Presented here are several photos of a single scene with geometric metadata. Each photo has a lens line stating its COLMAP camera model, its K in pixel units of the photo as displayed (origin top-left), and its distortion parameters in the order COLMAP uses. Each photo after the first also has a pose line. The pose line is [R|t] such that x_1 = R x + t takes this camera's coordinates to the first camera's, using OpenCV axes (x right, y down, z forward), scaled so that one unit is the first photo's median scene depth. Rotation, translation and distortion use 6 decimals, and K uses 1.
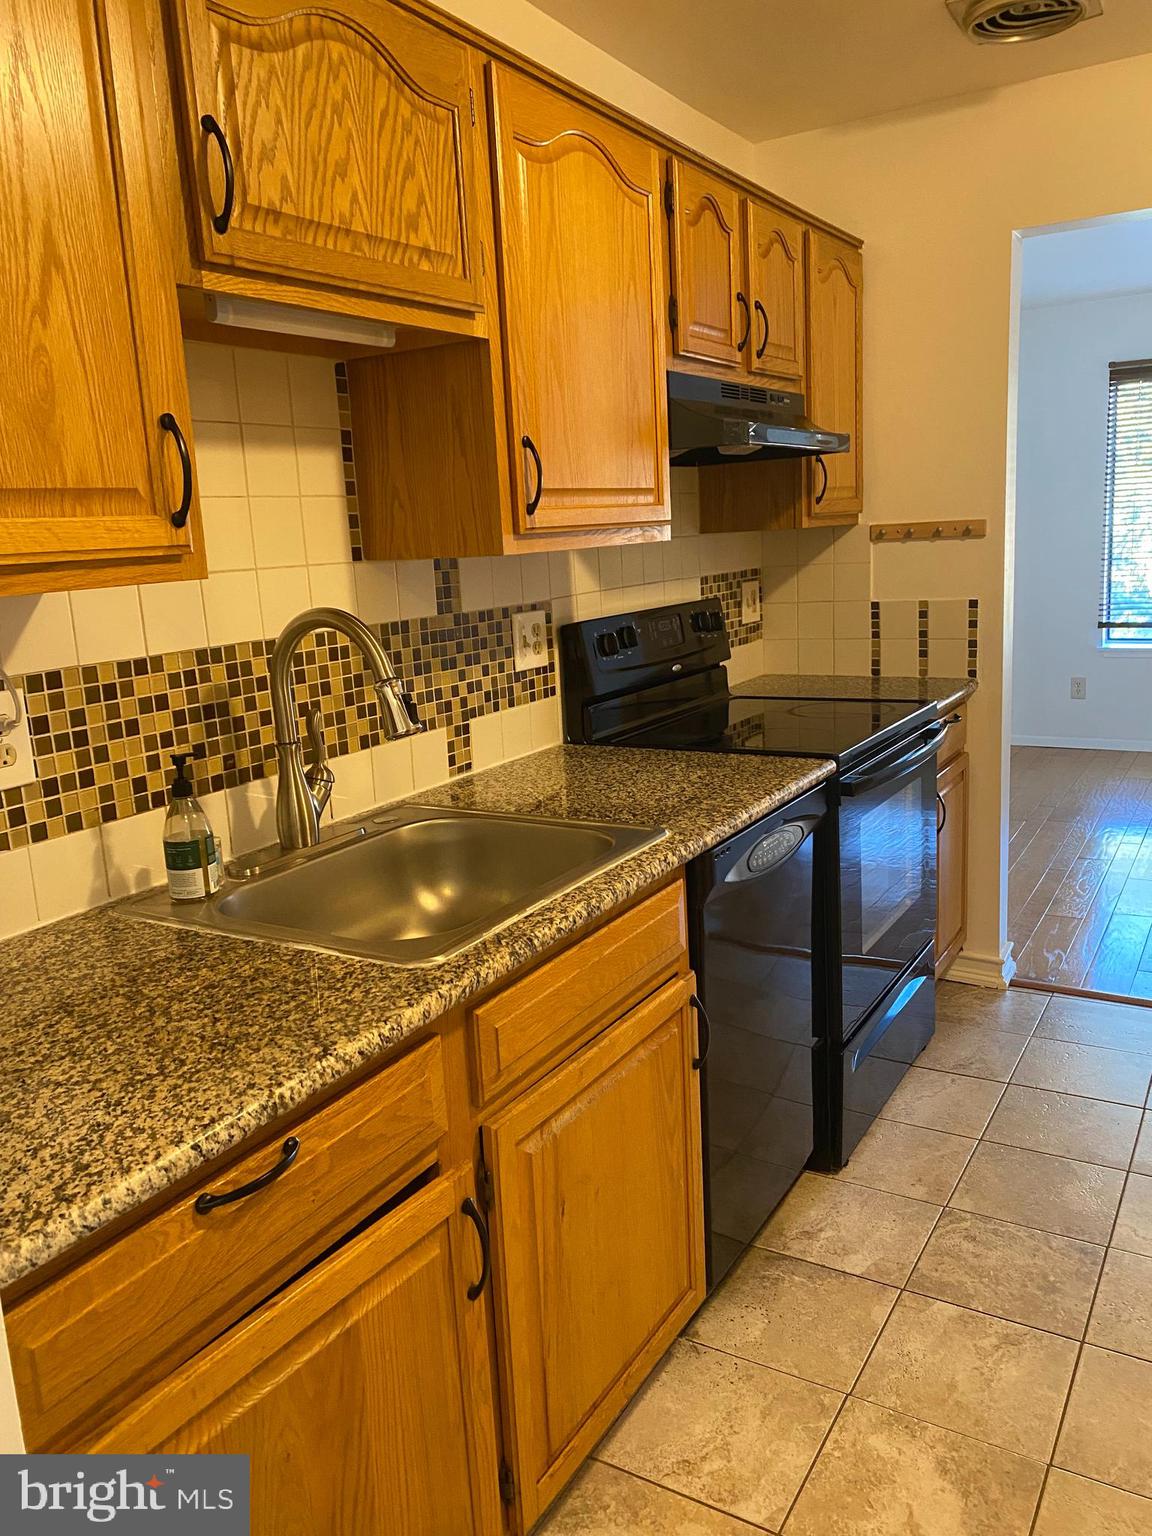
lens RADIAL K [[1153.9, 0, 584.5], [0, 1153.9, 756.6], [0, 0, 1]] dist [0.055898, -0.060254]
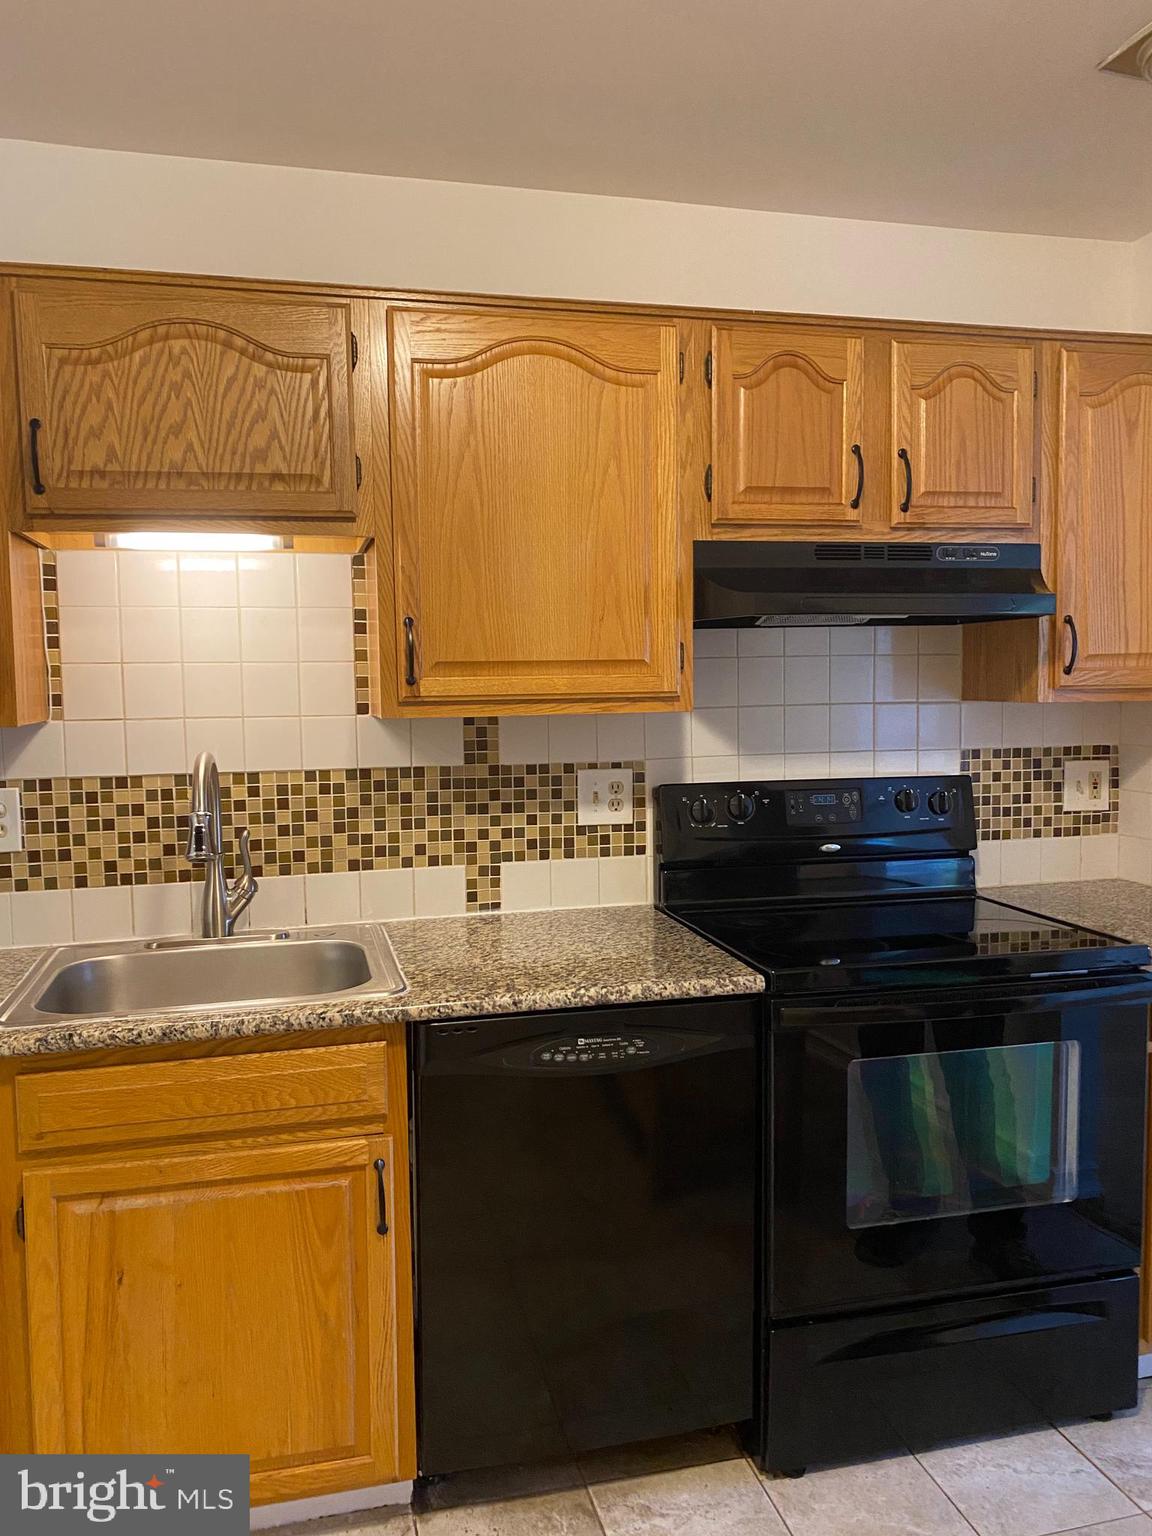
lens RADIAL K [[1153.9, 0, 580.4], [0, 1153.9, 766.4], [0, 0, 1]] dist [0.055898, -0.060254]
pose [[0.710998, 0.098411, -0.696273, 0.960288], [-0.159492, 0.986922, -0.023374, -0.148426], [0.684868, 0.127669, 0.717396, 0.366667]]
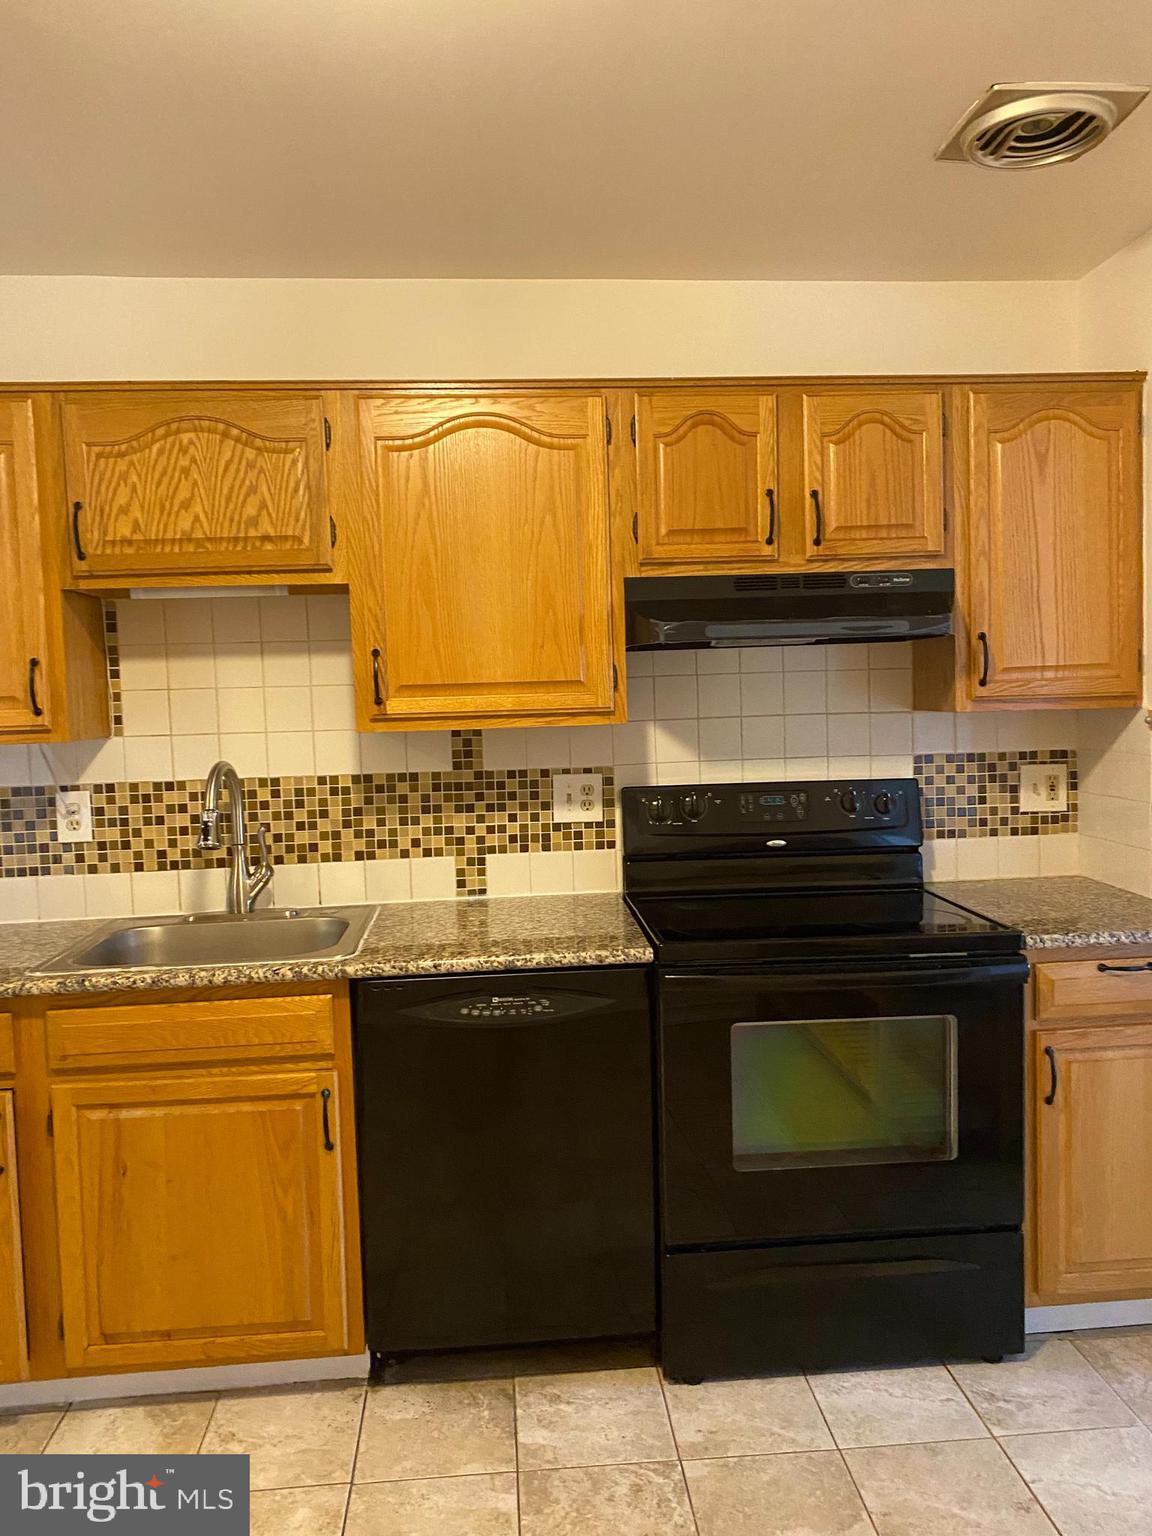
lens RADIAL K [[1153.9, 0, 610.2], [0, 1153.9, 764.0], [0, 0, 1]] dist [0.055898, -0.060254]
pose [[0.597546, 0.090152, -0.796751, 1.344255], [-0.157329, 0.987526, -0.006255, -0.197326], [0.786249, 0.129089, 0.604276, 0.461617]]
